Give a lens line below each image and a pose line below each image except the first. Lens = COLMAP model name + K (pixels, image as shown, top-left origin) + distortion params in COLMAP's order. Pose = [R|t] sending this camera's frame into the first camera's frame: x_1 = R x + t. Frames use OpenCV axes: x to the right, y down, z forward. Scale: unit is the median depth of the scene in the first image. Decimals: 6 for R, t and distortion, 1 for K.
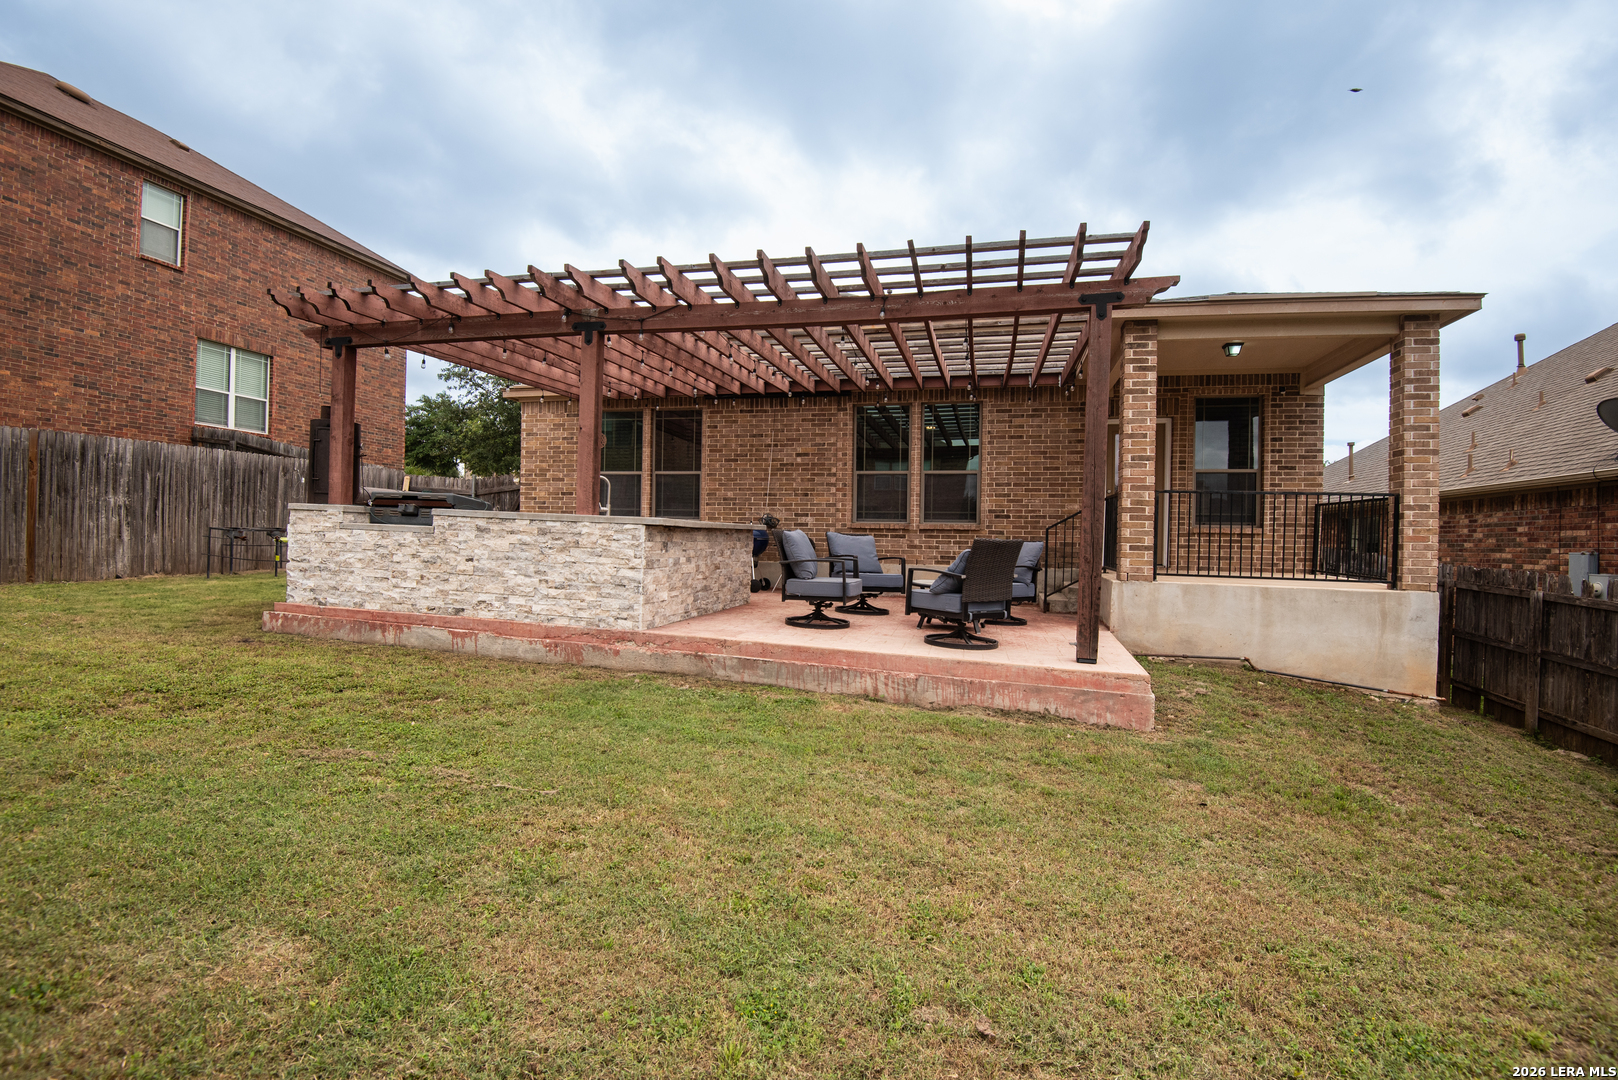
lens RADIAL K [[805.1, 0, 809.0], [0, 805.1, 540.0], [0, 0, 1]] dist [0.001103, -0.028717]
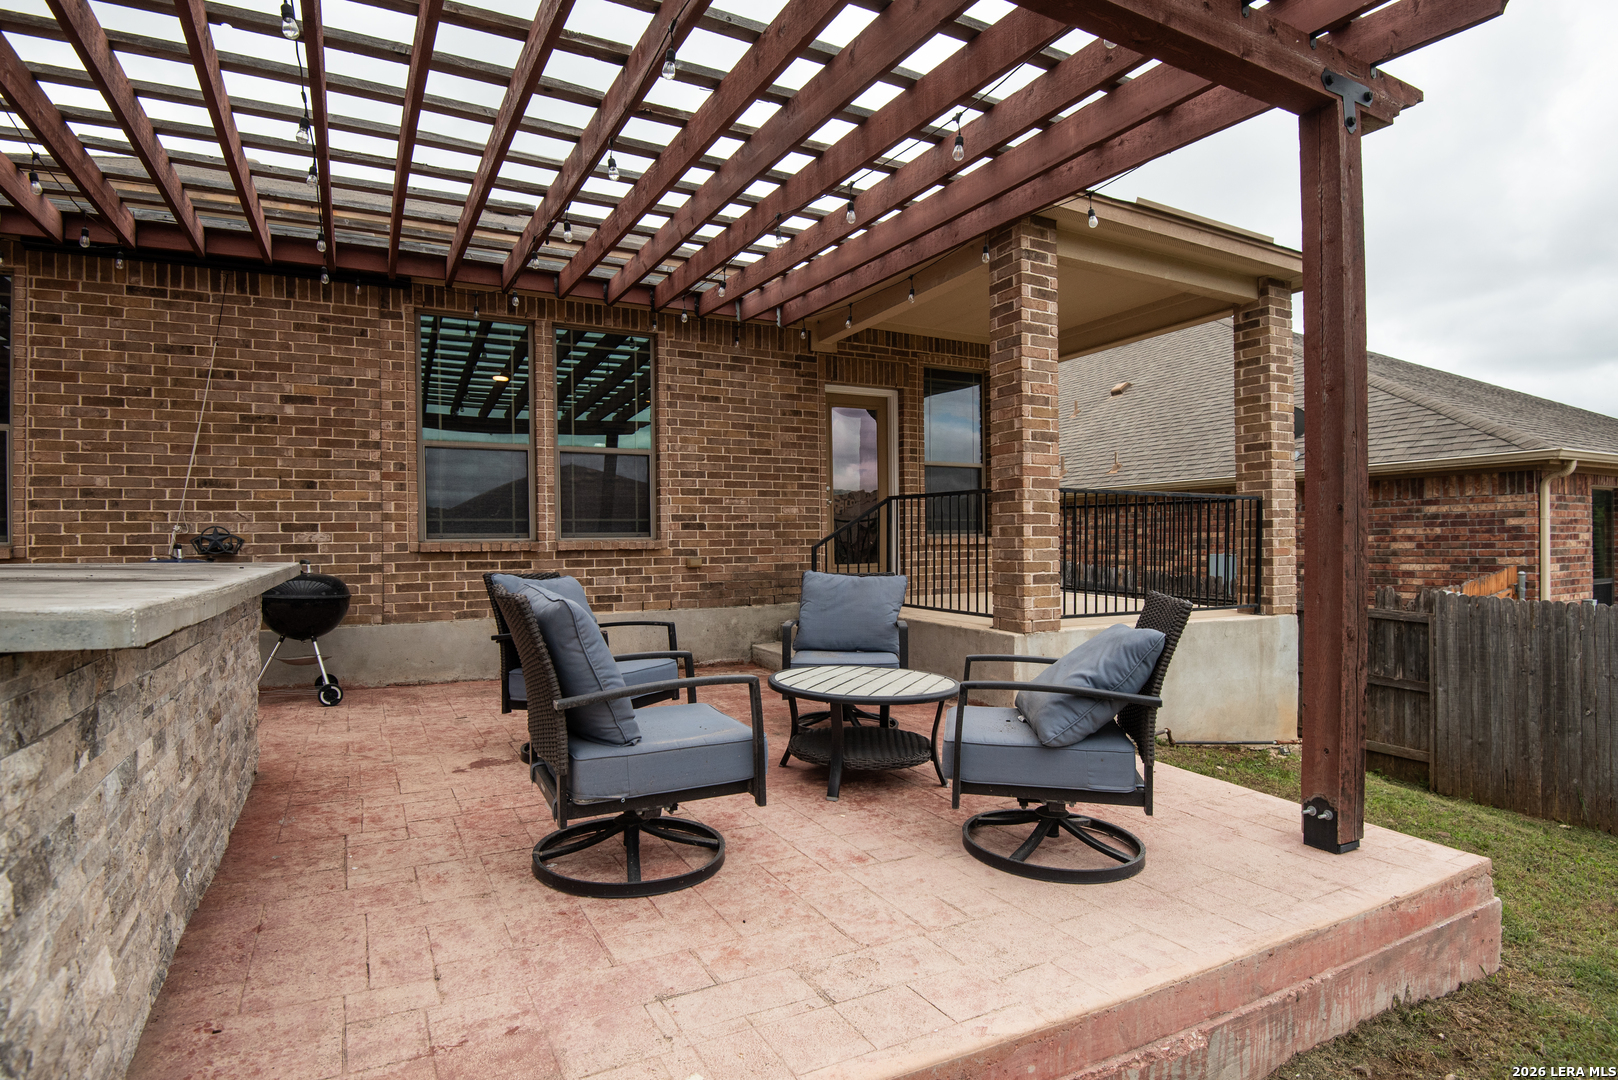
lens RADIAL K [[820.8, 0, 809.0], [0, 820.8, 540.0], [0, 0, 1]] dist [0.003763, -0.037976]
pose [[0.742953, -0.025693, 0.668851, -0.113930], [0.023907, 0.999644, 0.011844, -0.023862], [-0.668917, 0.007191, 0.743302, 0.472551]]
